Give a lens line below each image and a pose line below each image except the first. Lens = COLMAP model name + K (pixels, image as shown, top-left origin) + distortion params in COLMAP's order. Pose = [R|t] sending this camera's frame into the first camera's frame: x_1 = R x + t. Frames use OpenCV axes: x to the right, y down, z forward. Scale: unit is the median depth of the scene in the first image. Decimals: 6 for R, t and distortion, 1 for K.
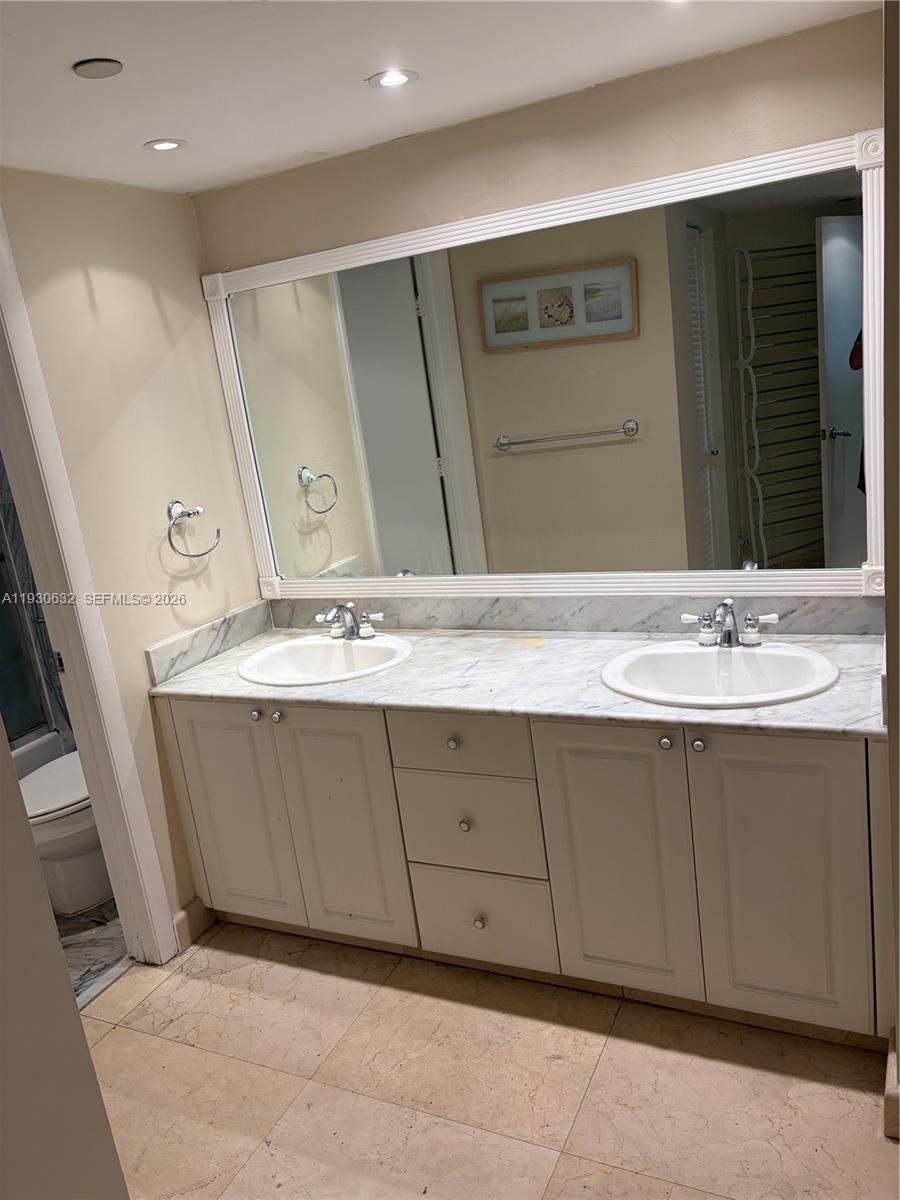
lens RADIAL K [[910.4, 0, 449.0], [0, 910.4, 614.1], [0, 0, 1]] dist [0.036240, -0.011380]
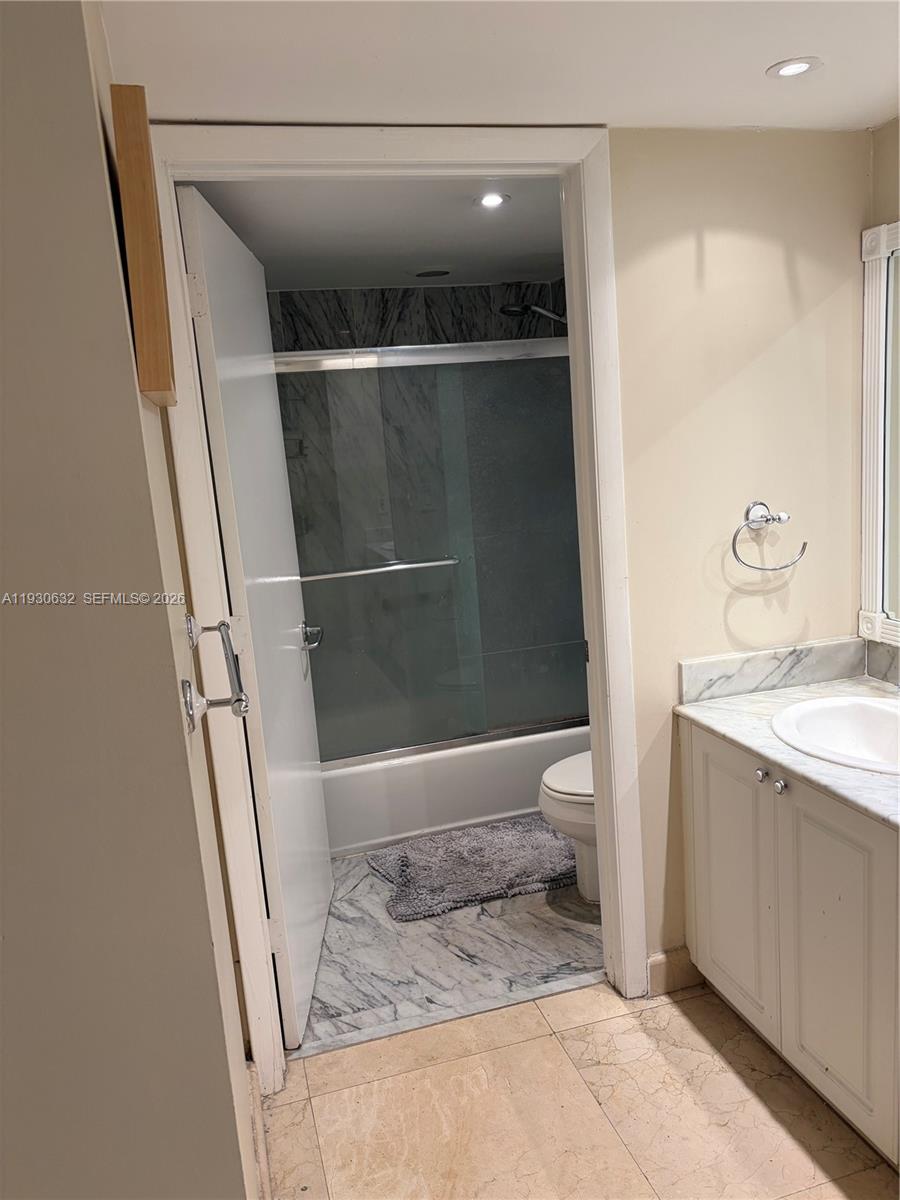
lens RADIAL K [[910.4, 0, 449.0], [0, 910.4, 614.1], [0, 0, 1]] dist [0.036240, -0.011380]
pose [[0.666392, 0.218187, -0.712963, 0.138786], [-0.204940, 0.972995, 0.106210, -0.053103], [0.716883, 0.075337, 0.693111, 0.205825]]
